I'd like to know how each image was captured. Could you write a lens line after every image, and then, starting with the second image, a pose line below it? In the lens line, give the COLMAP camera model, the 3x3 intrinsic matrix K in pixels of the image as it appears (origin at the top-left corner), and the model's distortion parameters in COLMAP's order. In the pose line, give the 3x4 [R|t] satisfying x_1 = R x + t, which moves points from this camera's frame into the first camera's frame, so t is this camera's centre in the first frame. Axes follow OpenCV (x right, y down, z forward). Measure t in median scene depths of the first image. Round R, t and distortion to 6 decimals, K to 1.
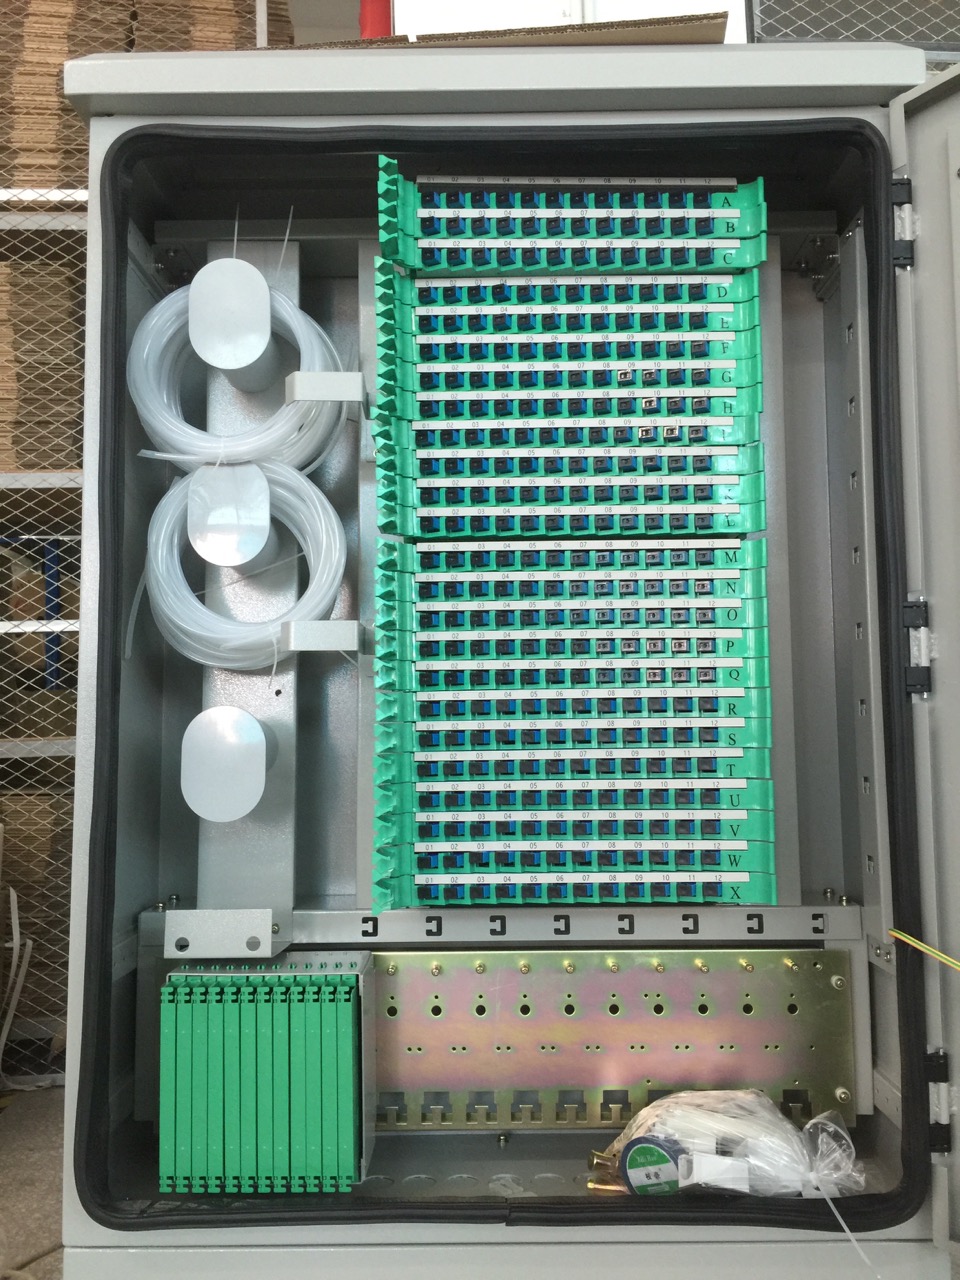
lens RADIAL K [[1100.3, 0, 481.9], [0, 1100.3, 634.0], [0, 0, 1]] dist [0.092971, -0.132790]
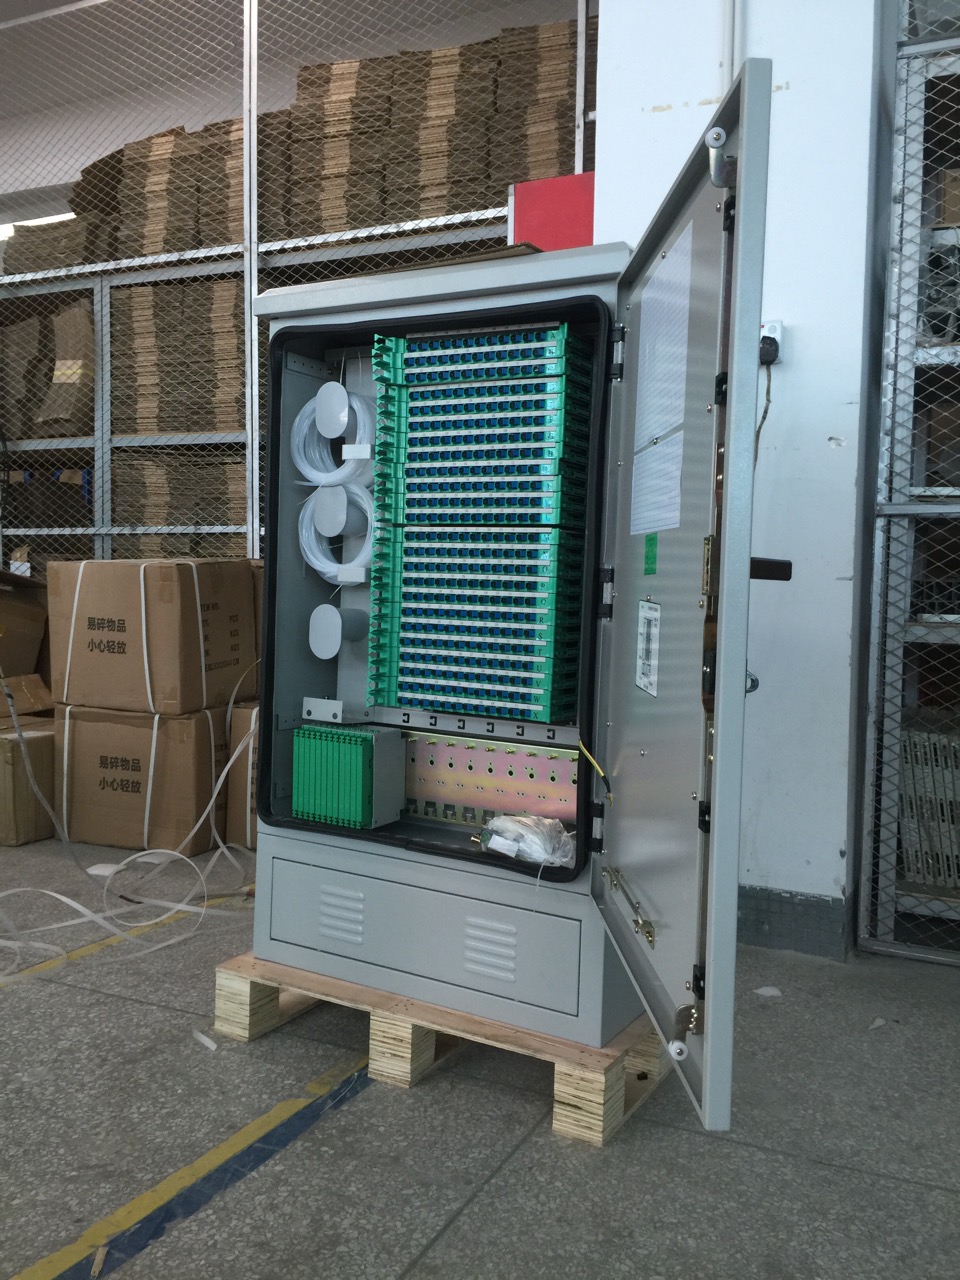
lens RADIAL K [[1100.3, 0, 481.9], [0, 1100.3, 634.0], [0, 0, 1]] dist [0.092971, -0.132790]
pose [[0.865137, 0.064073, -0.497426, 1.075815], [0.001532, 0.991464, 0.130374, -0.152980], [0.501533, -0.113554, 0.857654, -0.655067]]
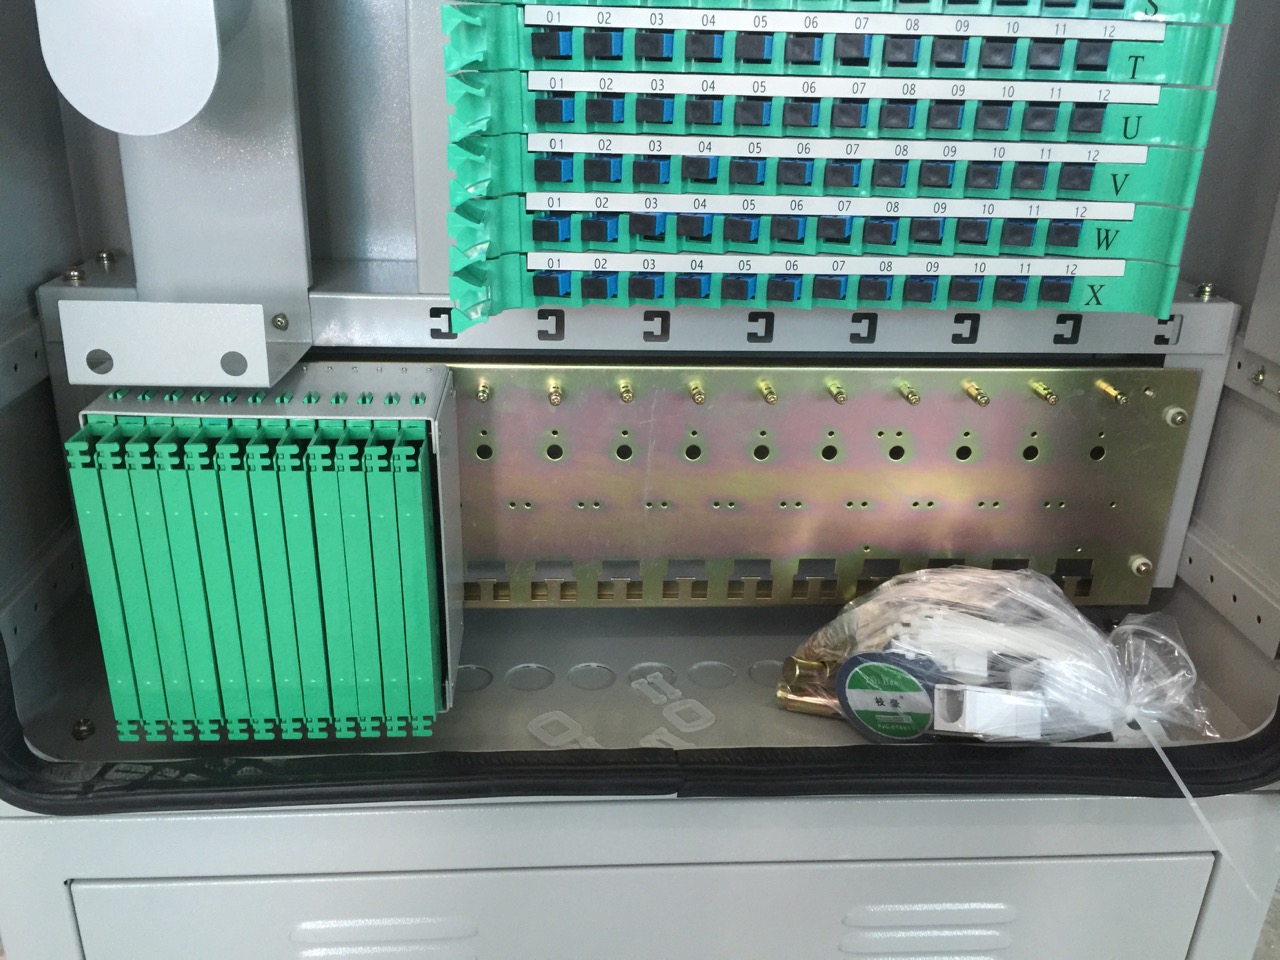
lens RADIAL K [[1100.3, 0, 634.3], [0, 1100.3, 471.0], [0, 0, 1]] dist [0.092971, -0.132790]
pose [[0.996231, 0.008835, 0.086294, -0.054152], [-0.047202, 0.889841, 0.453823, 0.065195], [-0.072778, -0.456186, 0.886904, 0.466808]]
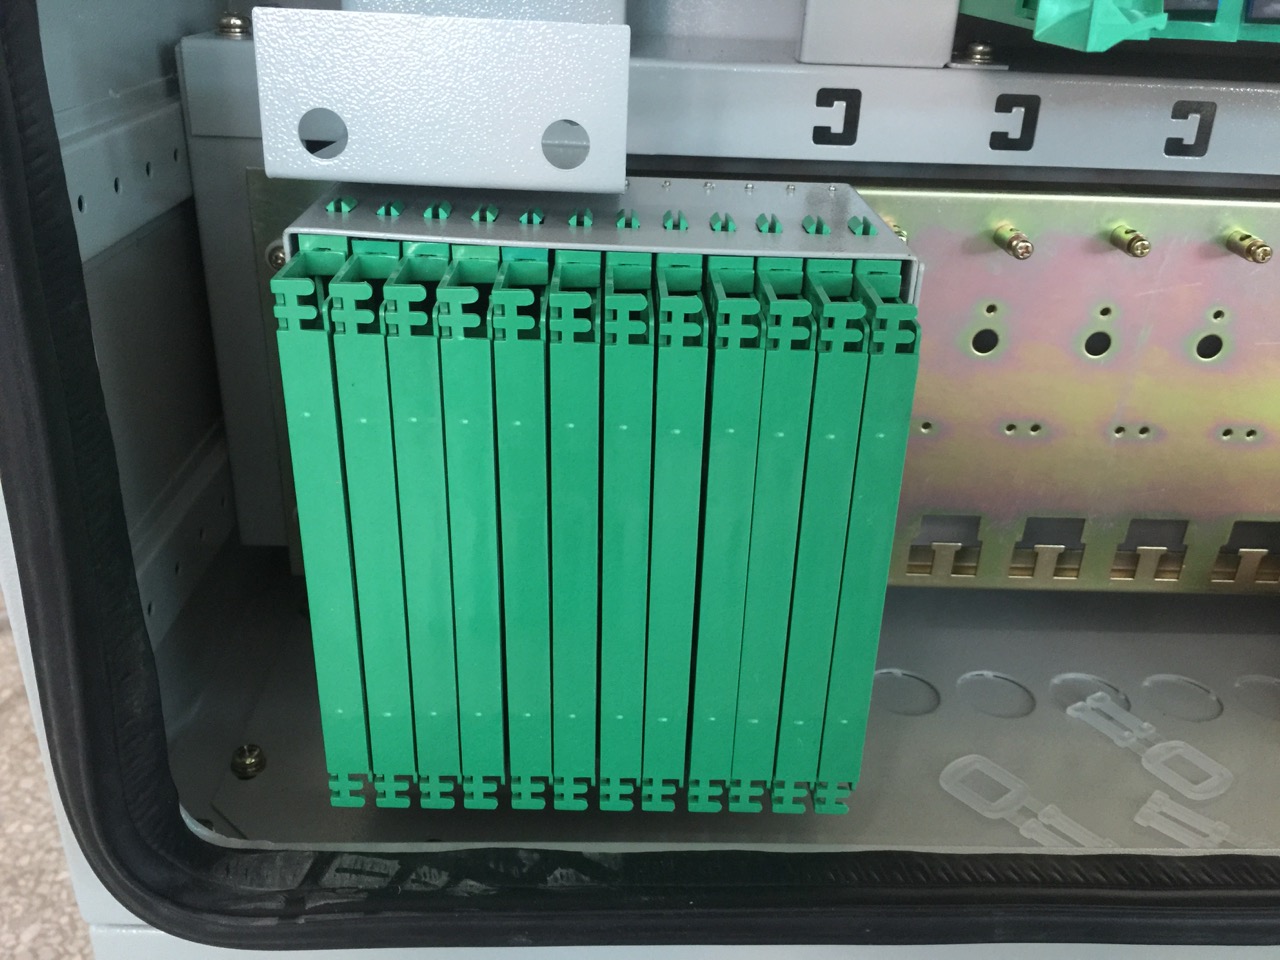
lens RADIAL K [[1100.3, 0, 634.3], [0, 1100.3, 471.0], [0, 0, 1]] dist [0.092971, -0.132790]
pose [[0.998063, 0.030279, 0.054347, -0.199850], [-0.053814, 0.858498, 0.509985, 0.200605], [-0.031215, -0.511922, 0.858465, 0.696390]]
